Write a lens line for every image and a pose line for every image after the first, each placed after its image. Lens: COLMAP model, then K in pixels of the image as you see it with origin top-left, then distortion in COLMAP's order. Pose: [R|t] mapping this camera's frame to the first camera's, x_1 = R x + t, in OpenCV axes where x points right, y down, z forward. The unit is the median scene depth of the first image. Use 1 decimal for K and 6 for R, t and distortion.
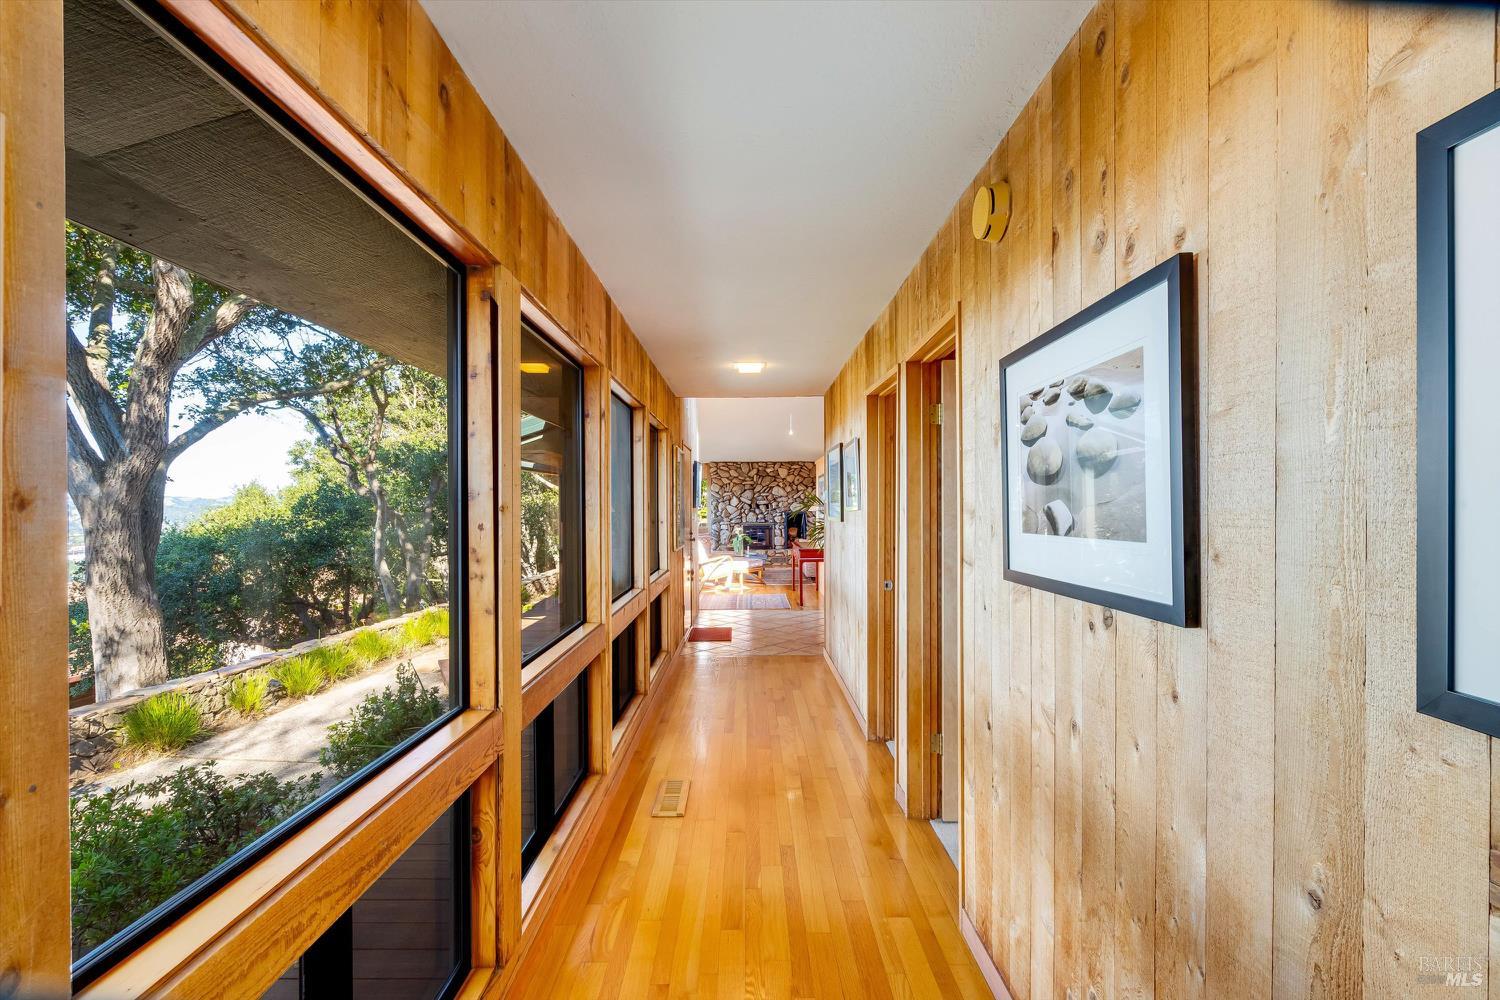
lens RADIAL K [[680.9, 0, 760.3], [0, 680.9, 511.1], [0, 0, 1]] dist [-0.002928, 0.001005]
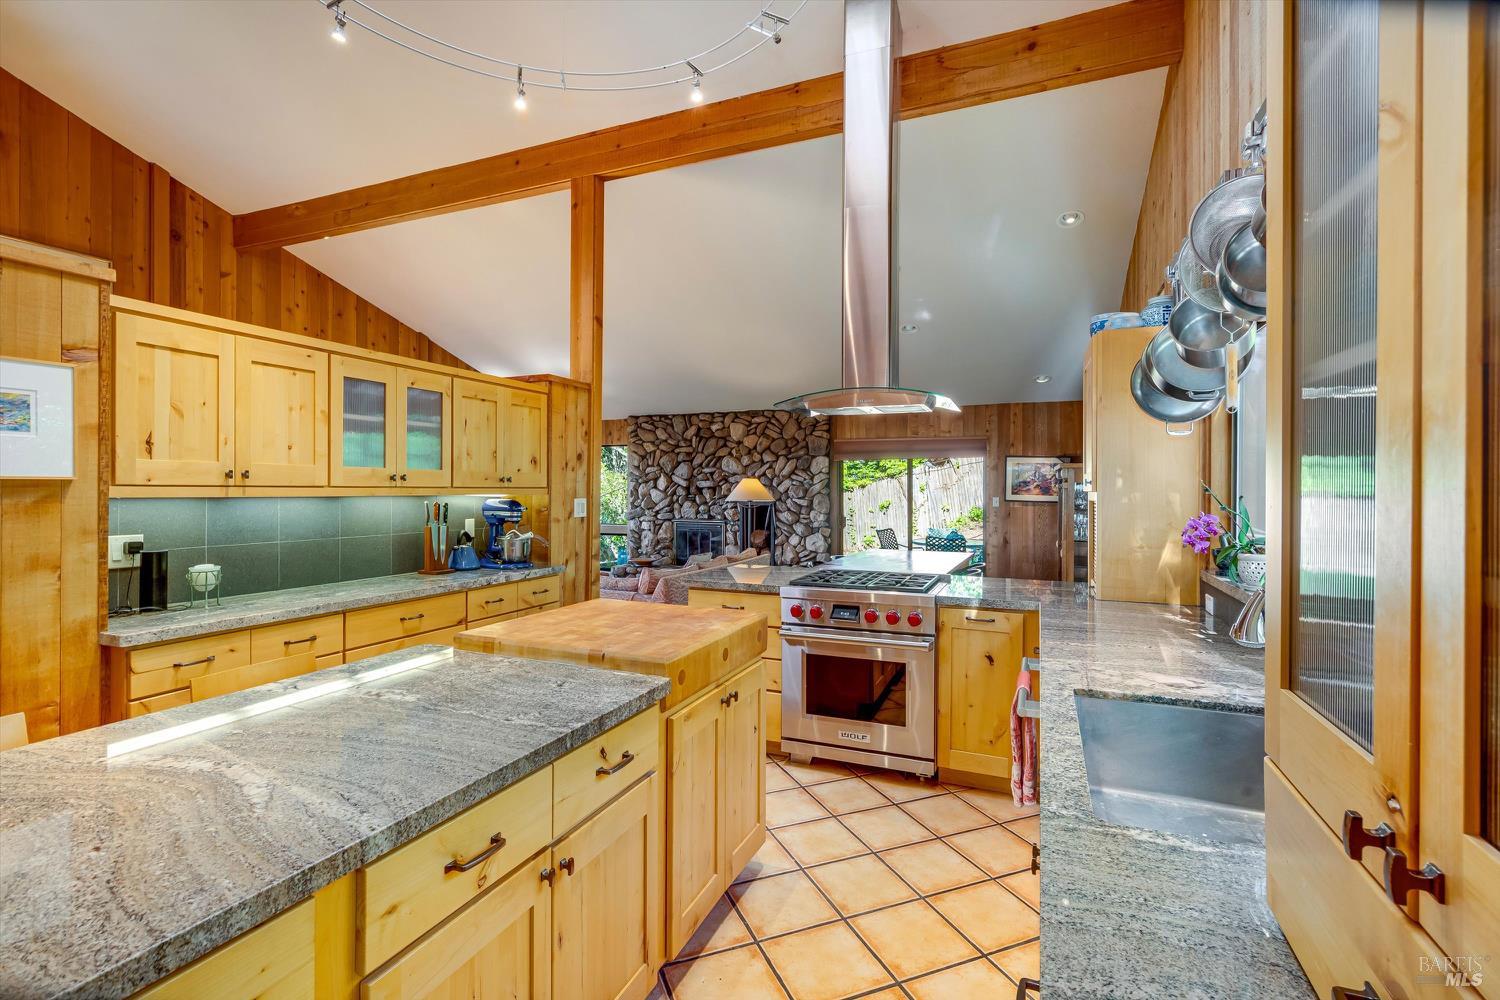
lens RADIAL K [[680.9, 0, 740.8], [0, 680.9, 484.1], [0, 0, 1]] dist [-0.002928, 0.001005]
pose [[0.907722, 0.008276, -0.419491, 0.741241], [-0.015229, 0.999797, -0.013230, -0.015680], [0.419296, 0.018397, 0.907663, 1.365470]]
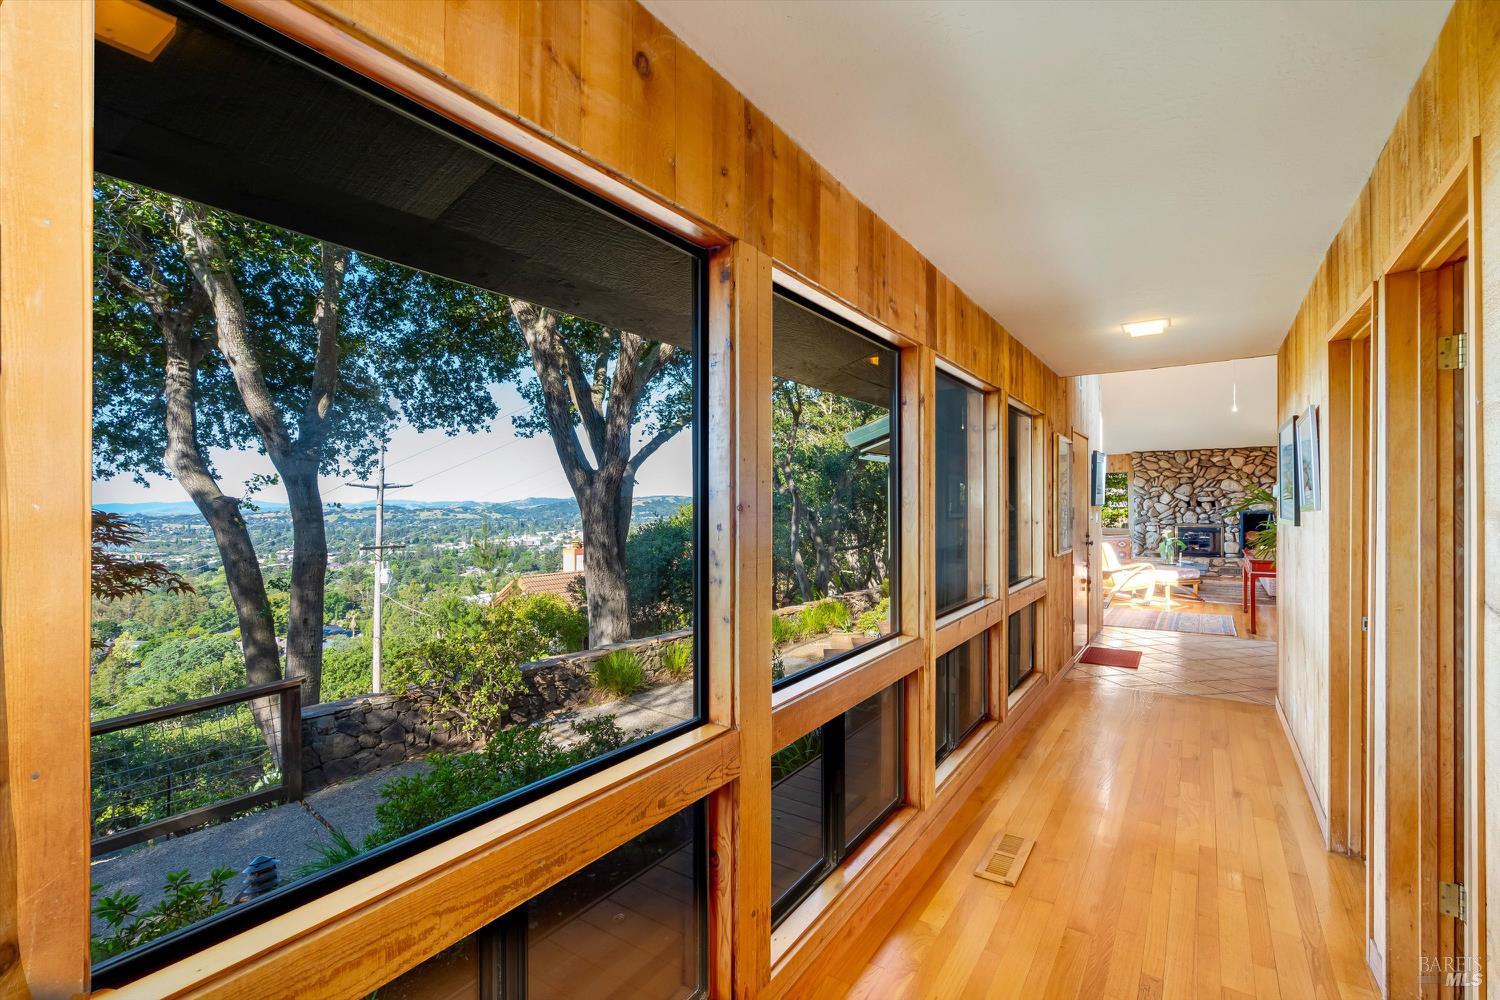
lens RADIAL K [[680.9, 0, 749.7], [0, 680.9, 505.7], [0, 0, 1]] dist [-0.002928, 0.001005]
pose [[0.823324, 0.002876, -0.567564, 0.042638], [-0.004989, 0.999985, -0.002171, -0.001344], [0.567549, 0.004619, 0.823327, 0.073976]]
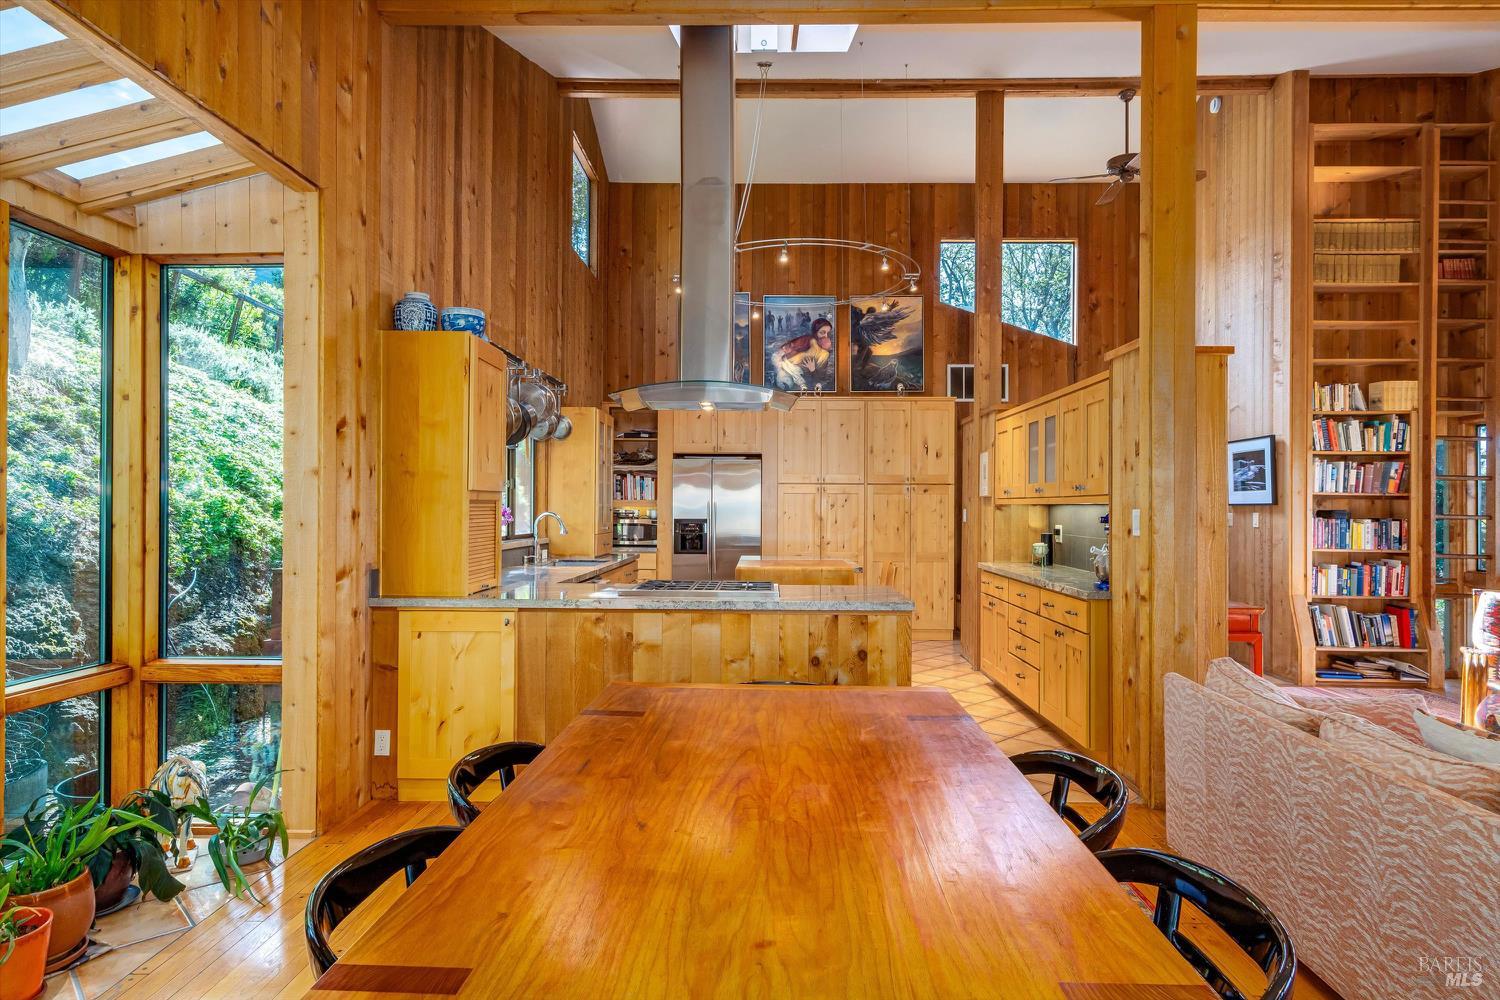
lens RADIAL K [[855.4, 0, 747.7], [0, 855.4, 491.5], [0, 0, 1]] dist [0.004131, 0.000874]
pose [[-0.998731, -0.000367, 0.050365, 0.521057], [-0.000730, 0.999974, -0.007188, -0.015398], [-0.050361, -0.007216, -0.998705, 2.680788]]
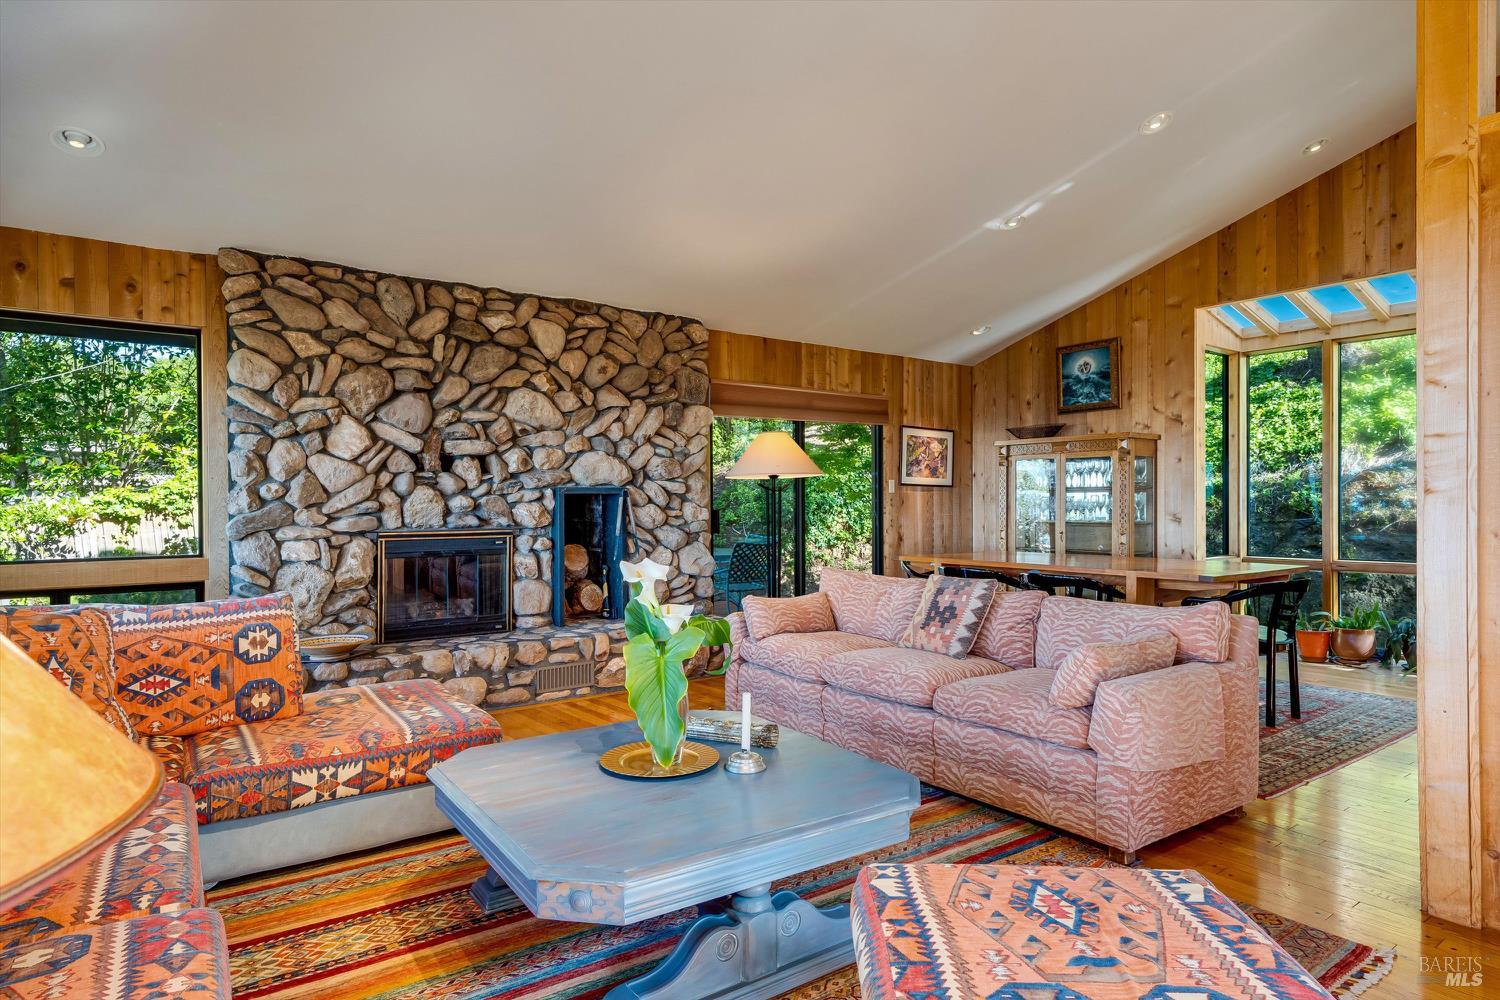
lens RADIAL K [[855.4, 0, 753.9], [0, 855.4, 505.7], [0, 0, 1]] dist [0.004131, 0.000874]
pose [[0.811332, 0.001272, 0.584584, -0.263579], [0.004442, 0.999955, -0.008341, 0.032388], [-0.584568, 0.009364, 0.811291, 1.883964]]
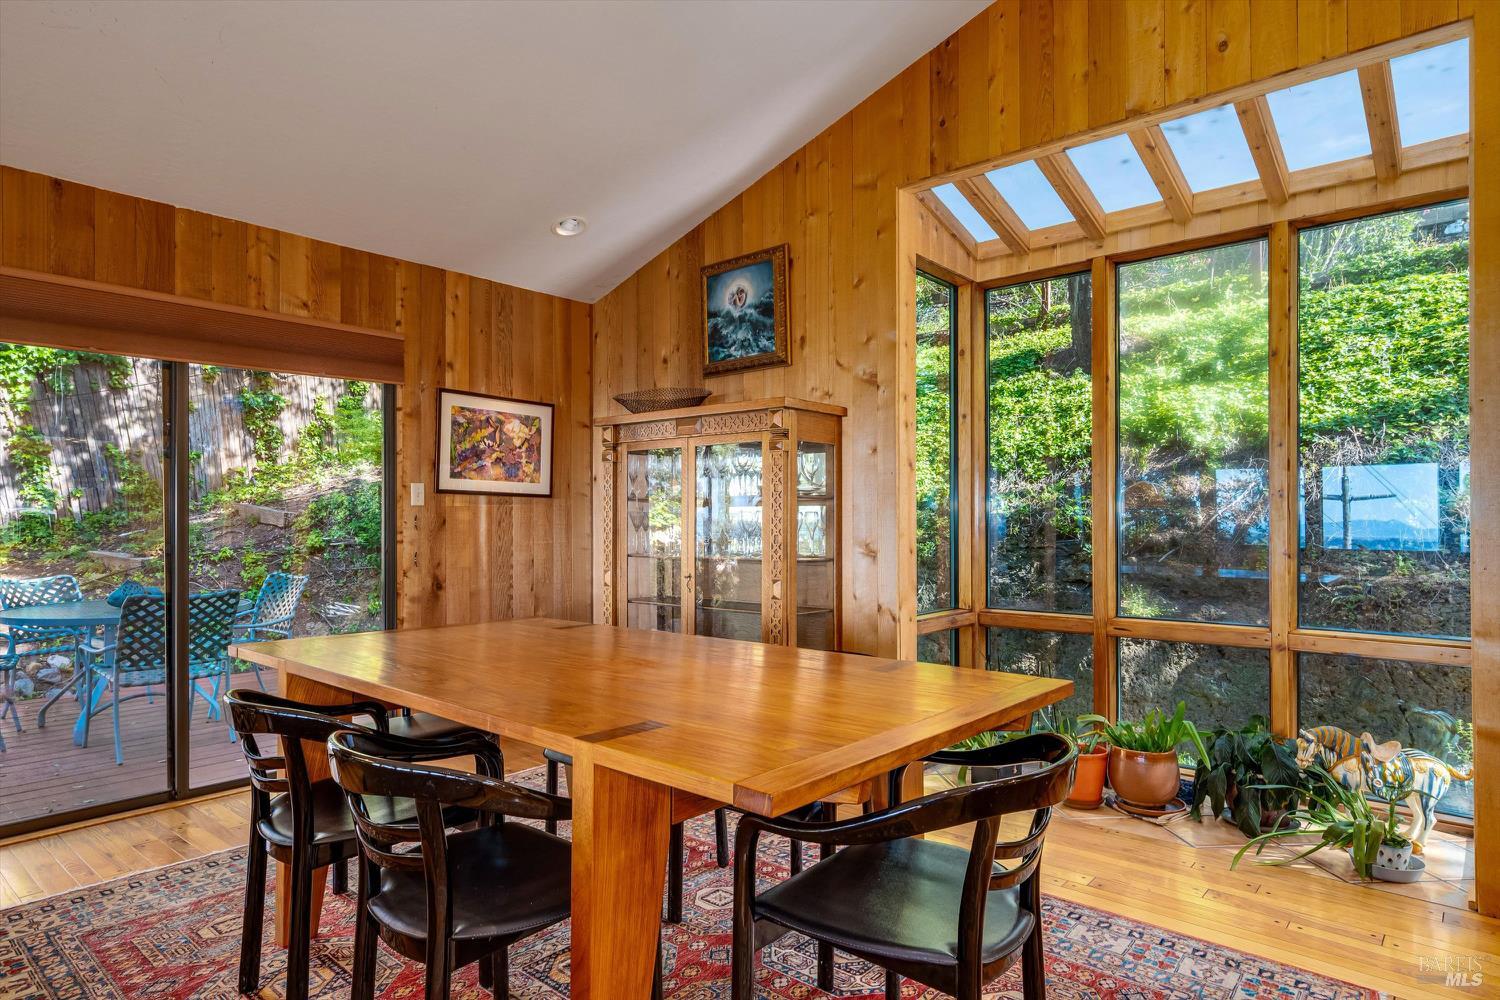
lens RADIAL K [[855.4, 0, 755.0], [0, 855.4, 514.5], [0, 0, 1]] dist [0.004131, 0.000874]
pose [[0.666166, 0.008411, 0.745756, 0.290743], [0.006045, 0.999843, -0.016677, 0.024803], [-0.745779, 0.015617, 0.666010, 2.099258]]
